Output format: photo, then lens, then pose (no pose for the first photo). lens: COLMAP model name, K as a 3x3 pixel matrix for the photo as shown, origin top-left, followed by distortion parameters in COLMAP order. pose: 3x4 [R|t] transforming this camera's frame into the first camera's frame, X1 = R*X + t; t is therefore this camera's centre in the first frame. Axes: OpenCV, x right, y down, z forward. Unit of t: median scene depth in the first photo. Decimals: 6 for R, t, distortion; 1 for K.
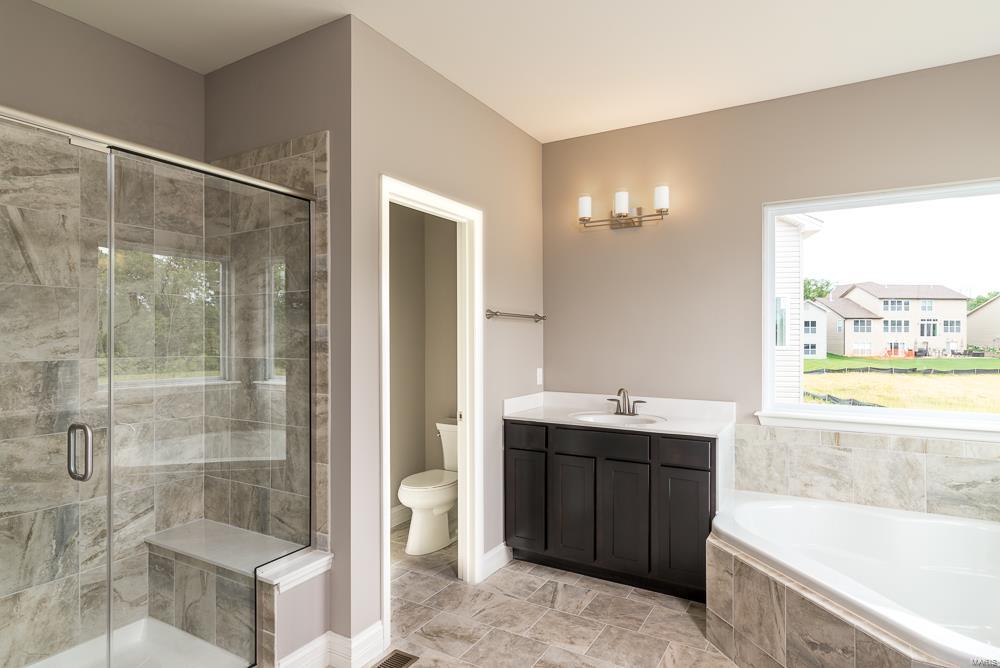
lens RADIAL K [[556.9, 0, 502.3], [0, 556.9, 339.0], [0, 0, 1]] dist [0.000770, -0.000063]
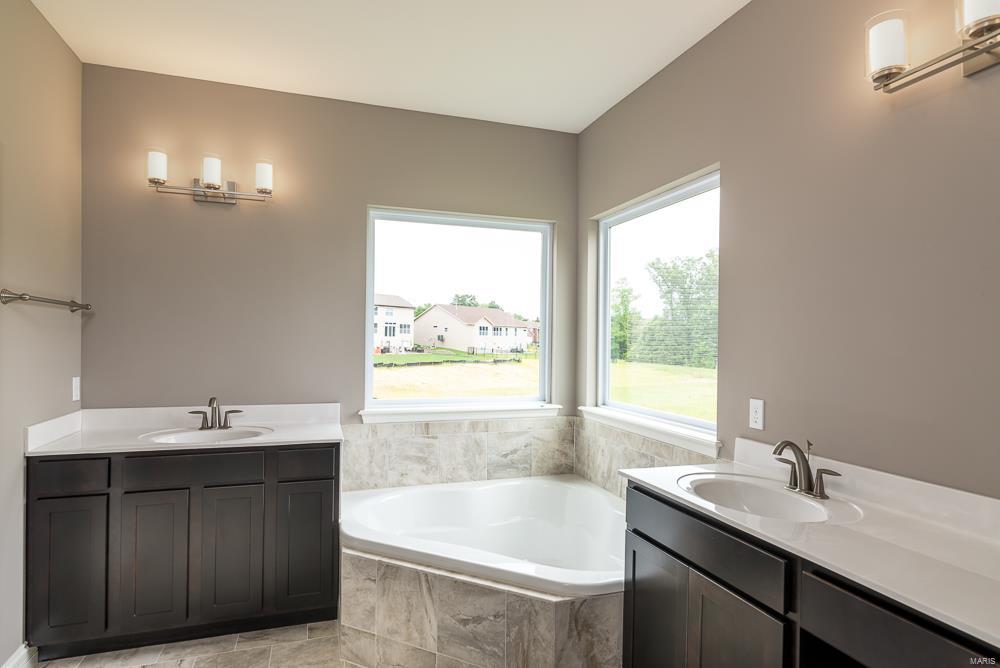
lens RADIAL K [[556.9, 0, 502.3], [0, 556.9, 339.0], [0, 0, 1]] dist [0.000770, -0.000063]
pose [[0.655151, 0.005918, 0.755475, -0.137908], [-0.007858, 0.999969, -0.001019, 0.000167], [-0.755457, -0.005269, 0.655177, 0.152131]]
